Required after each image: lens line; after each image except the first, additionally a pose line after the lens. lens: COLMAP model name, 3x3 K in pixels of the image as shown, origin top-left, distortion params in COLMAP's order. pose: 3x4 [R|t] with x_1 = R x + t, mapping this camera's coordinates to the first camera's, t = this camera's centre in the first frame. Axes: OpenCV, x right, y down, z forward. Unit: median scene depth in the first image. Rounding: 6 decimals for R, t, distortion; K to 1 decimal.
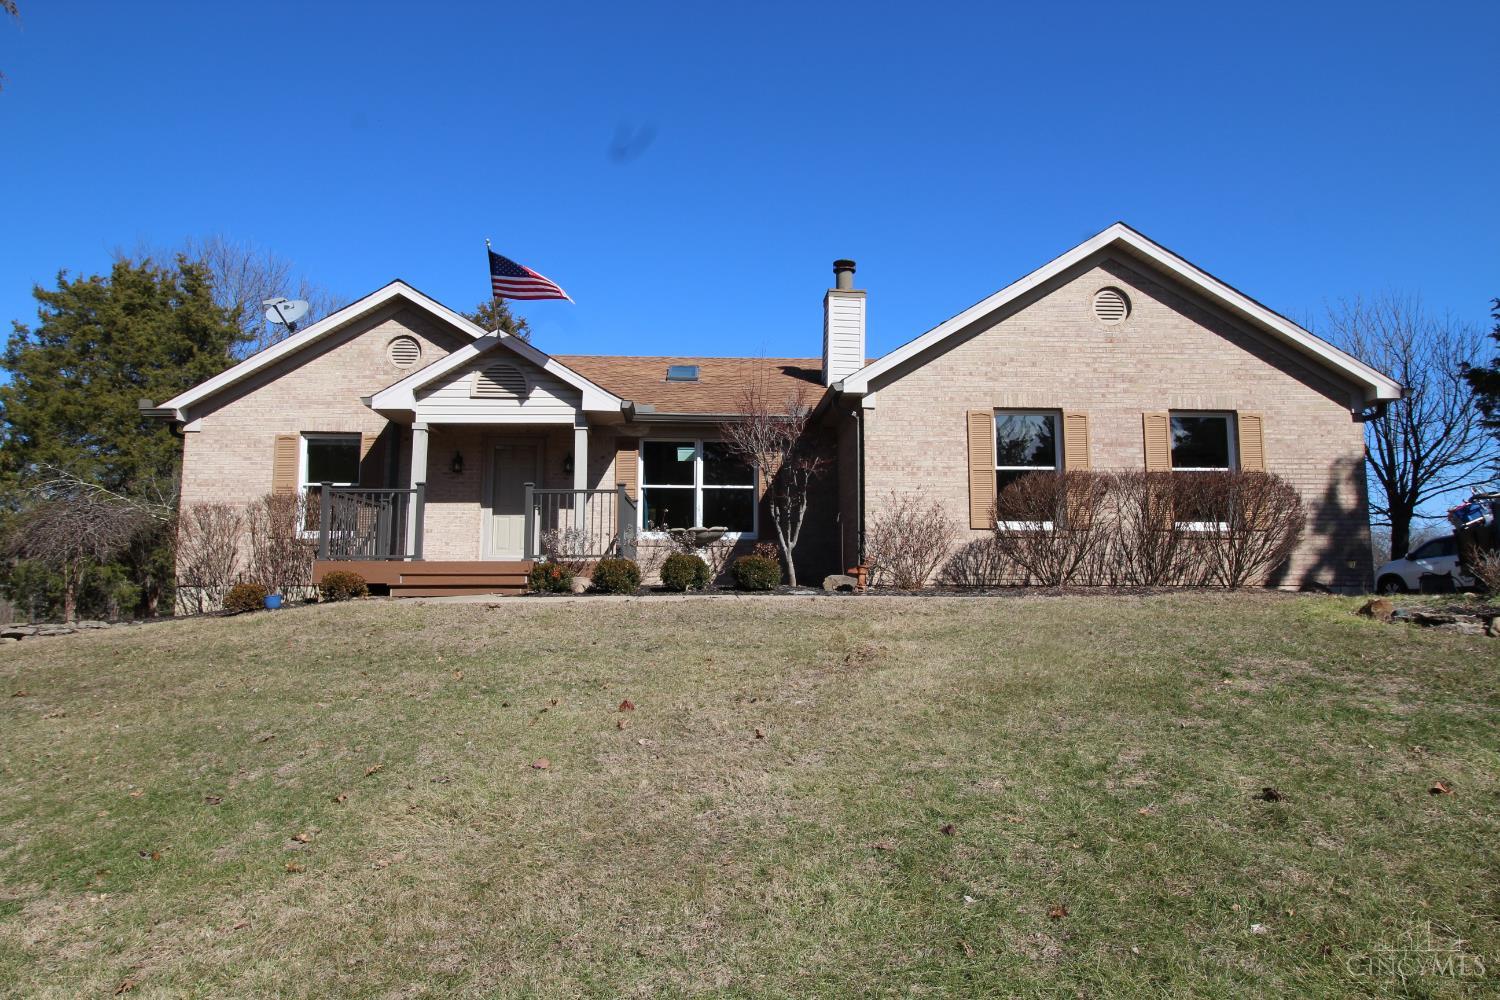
lens RADIAL K [[981.1, 0, 750.7], [0, 981.1, 498.0], [0, 0, 1]] dist [0.020636, 0.000954]
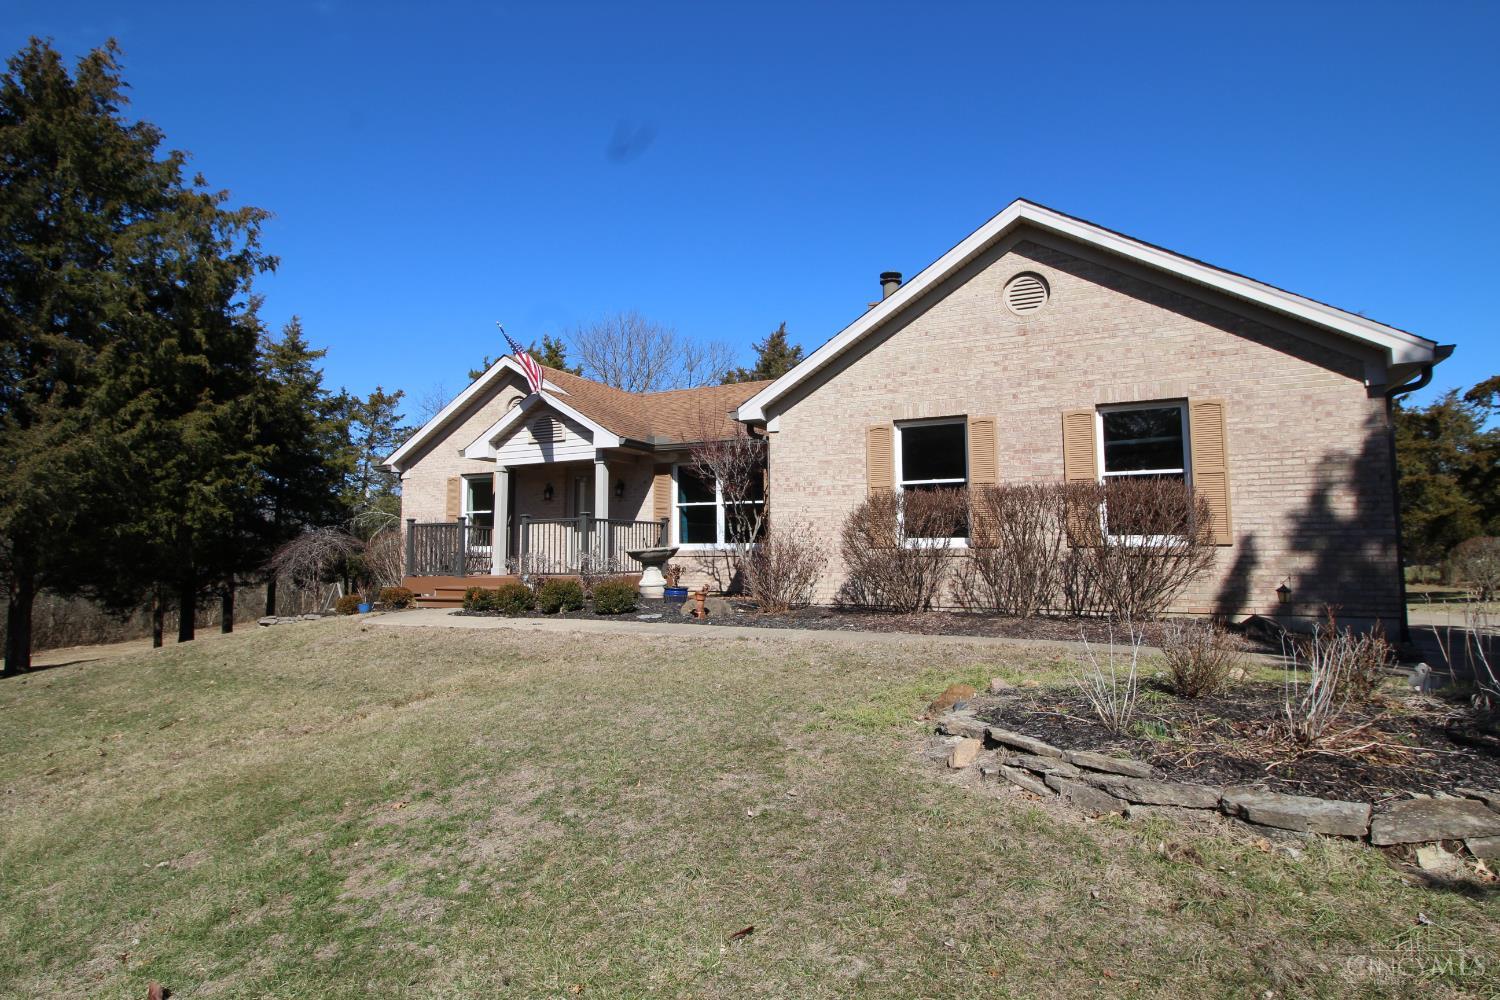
lens RADIAL K [[810.9, 0, 749.7], [0, 810.9, 500.1], [0, 0, 1]] dist [0.001824, -0.000123]
pose [[0.871379, -0.037313, -0.489189, 0.502078], [0.055393, 0.998210, 0.022531, -0.039602], [0.487473, -0.046731, 0.871887, 0.233876]]
